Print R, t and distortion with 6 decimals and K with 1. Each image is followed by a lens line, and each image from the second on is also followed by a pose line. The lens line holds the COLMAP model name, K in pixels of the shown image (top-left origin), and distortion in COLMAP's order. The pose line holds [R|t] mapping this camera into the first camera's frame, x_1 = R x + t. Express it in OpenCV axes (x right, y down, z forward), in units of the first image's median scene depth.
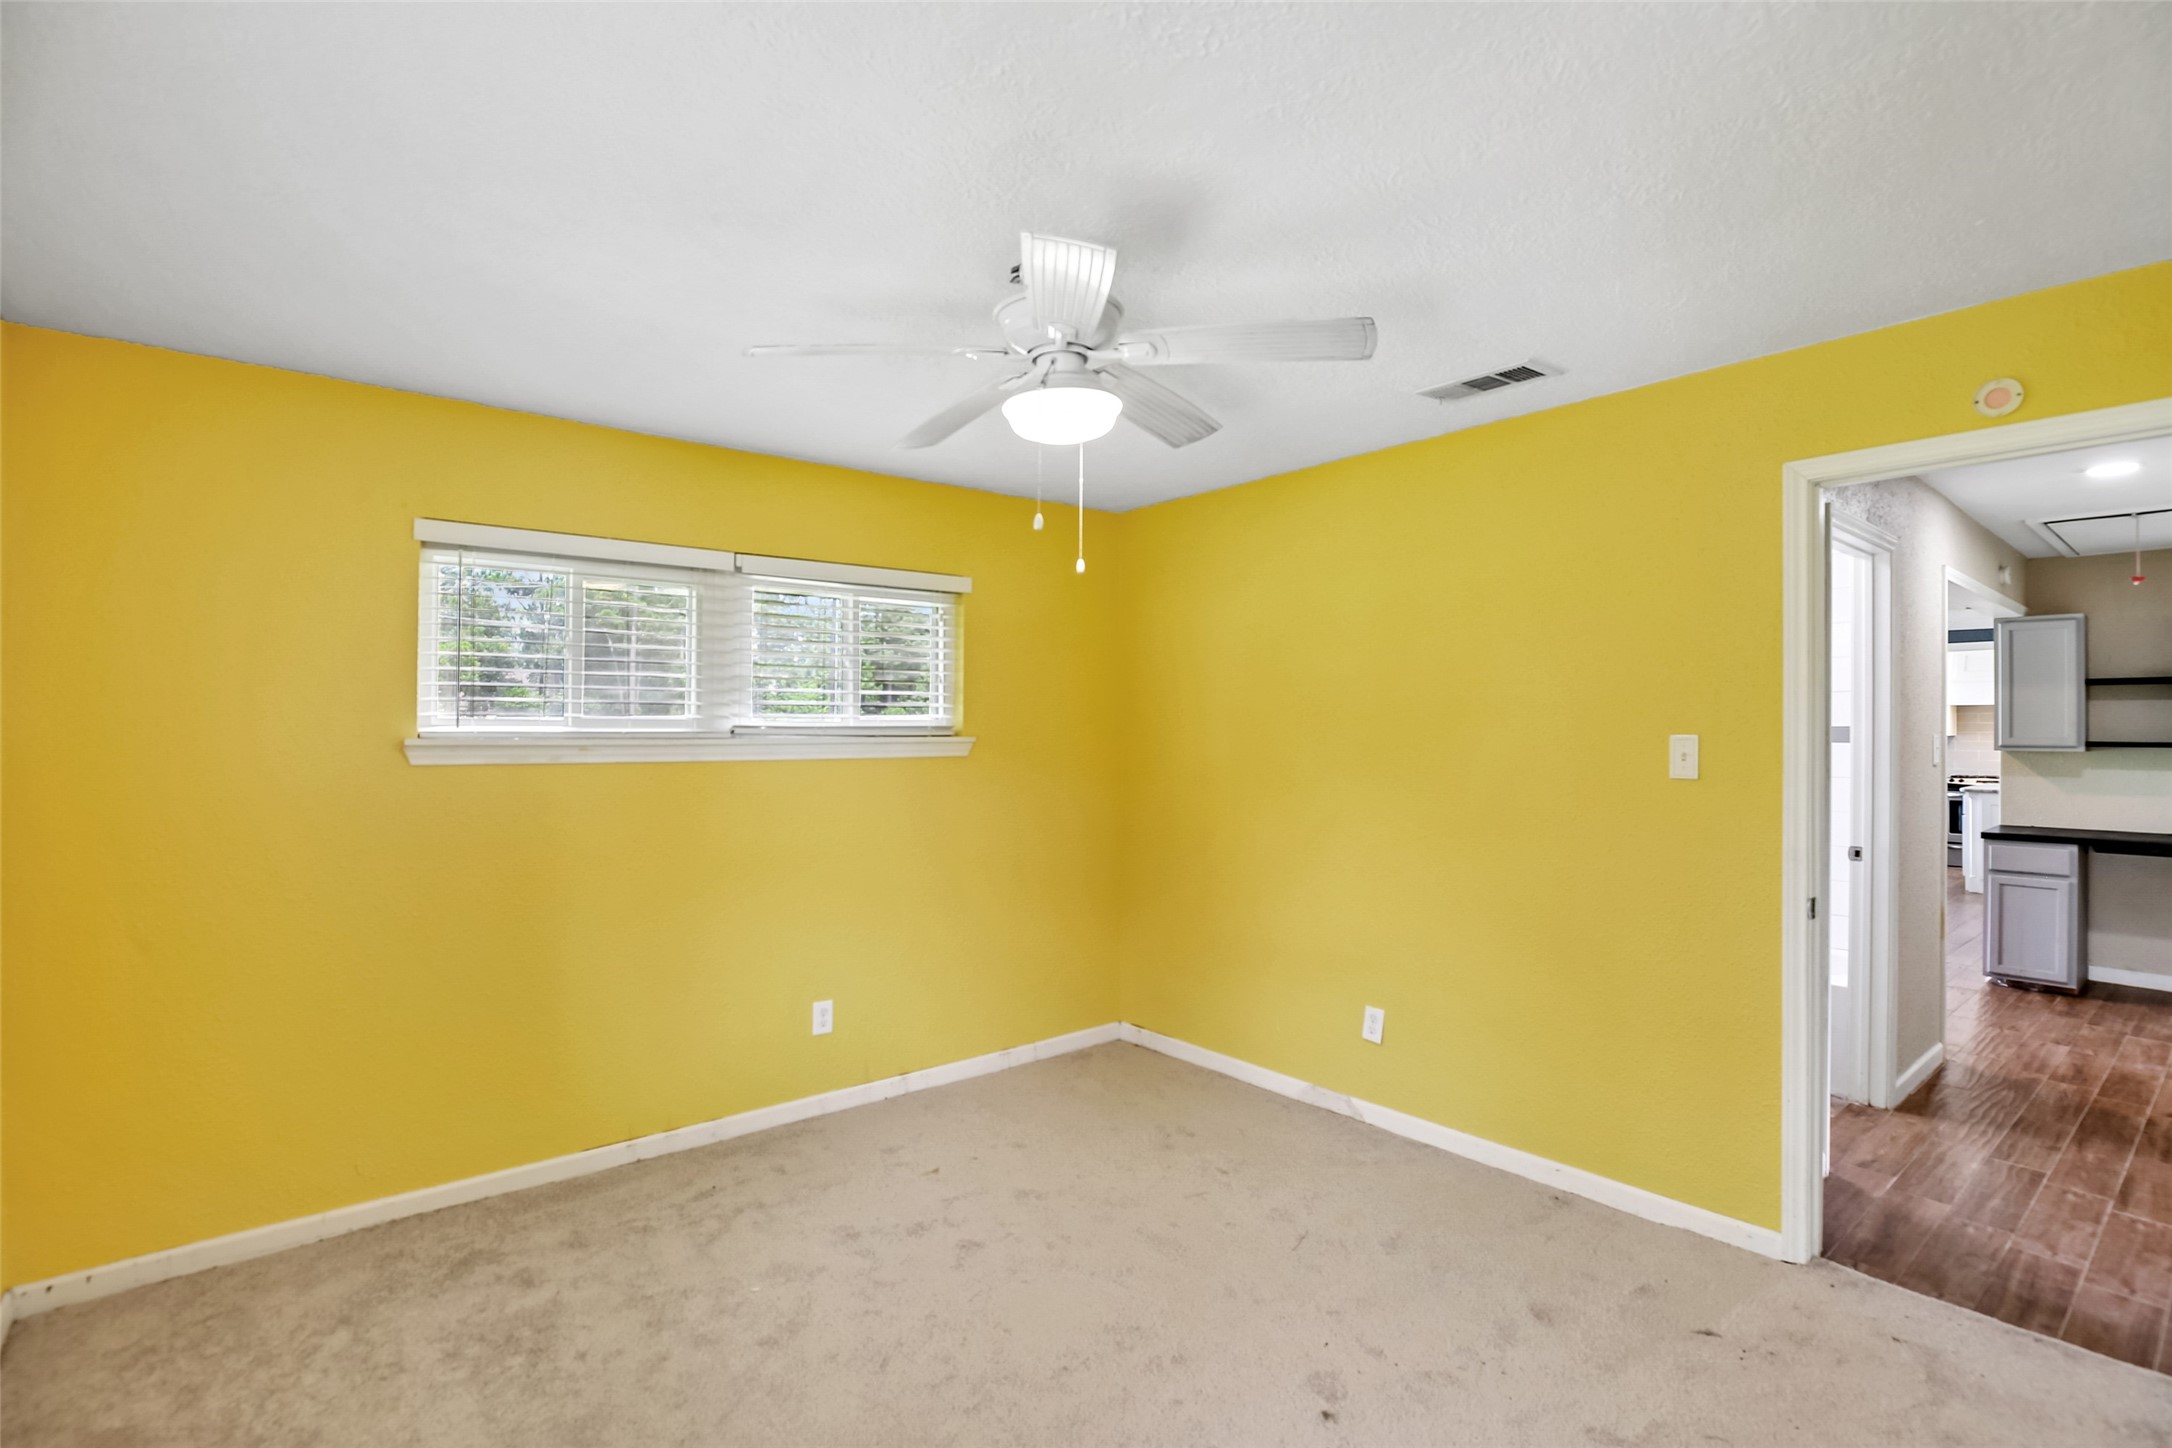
lens RADIAL K [[1008.0, 0, 1078.8], [0, 1008.0, 726.2], [0, 0, 1]] dist [-0.049718, 0.015780]
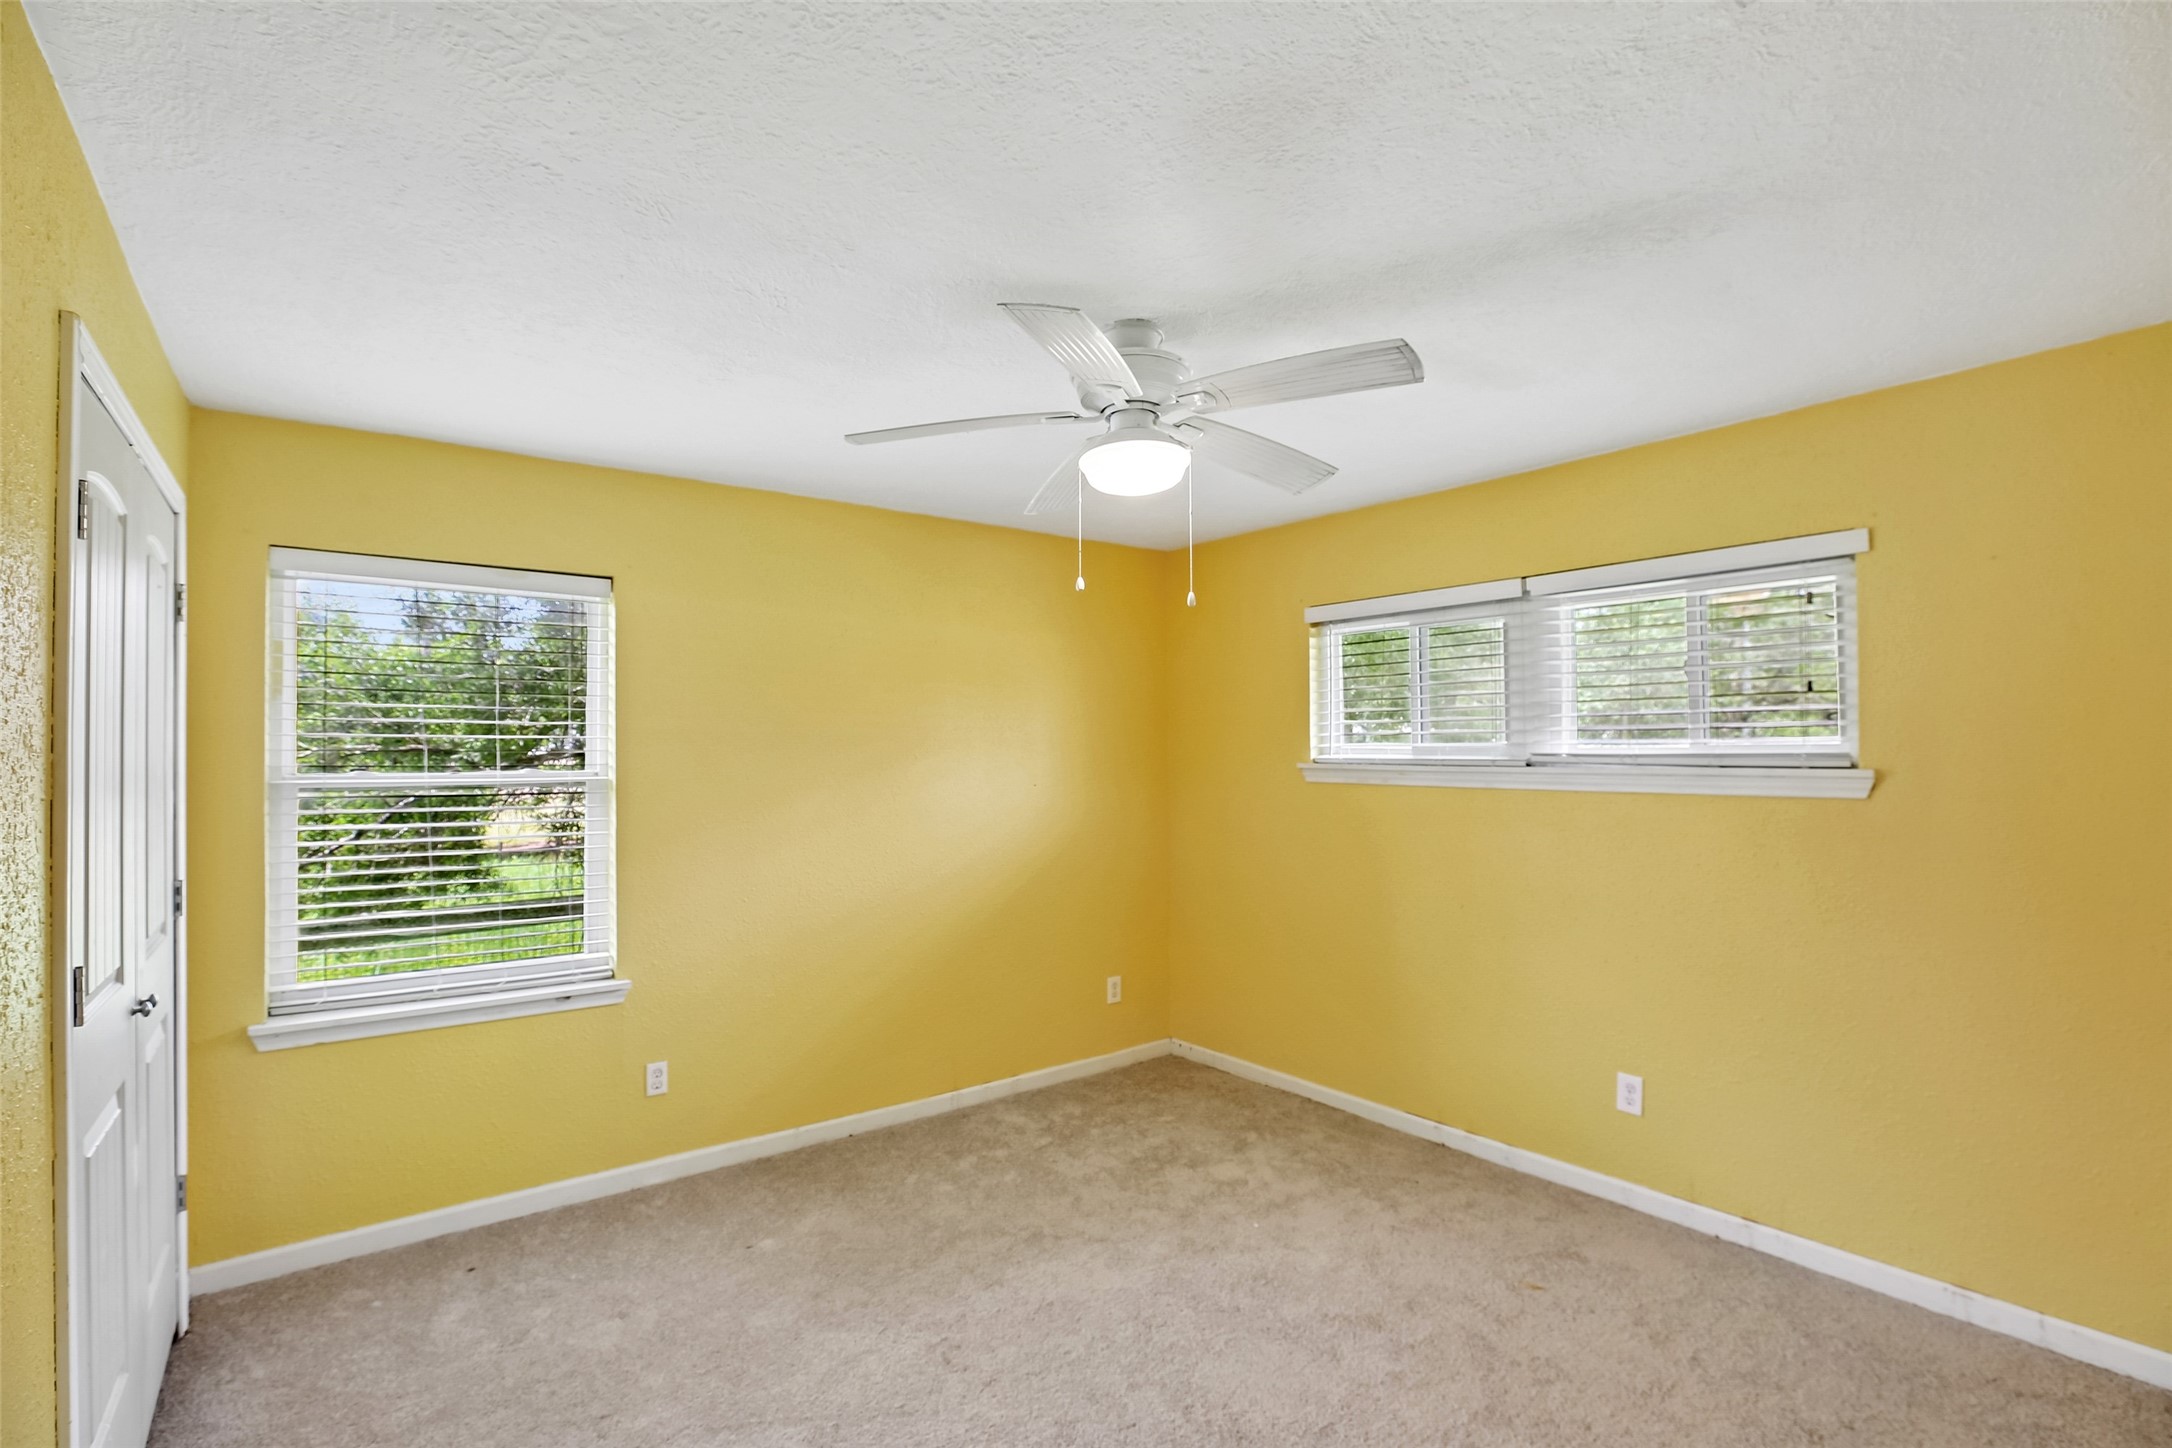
lens RADIAL K [[1001.1, 0, 1081.8], [0, 1001.1, 731.4], [0, 0, 1]] dist [-0.050575, 0.015281]
pose [[-0.031911, -0.016860, -0.999348, 0.684941], [0.009430, 0.999808, -0.017168, -0.010186], [0.999446, -0.009971, -0.031746, 0.636656]]
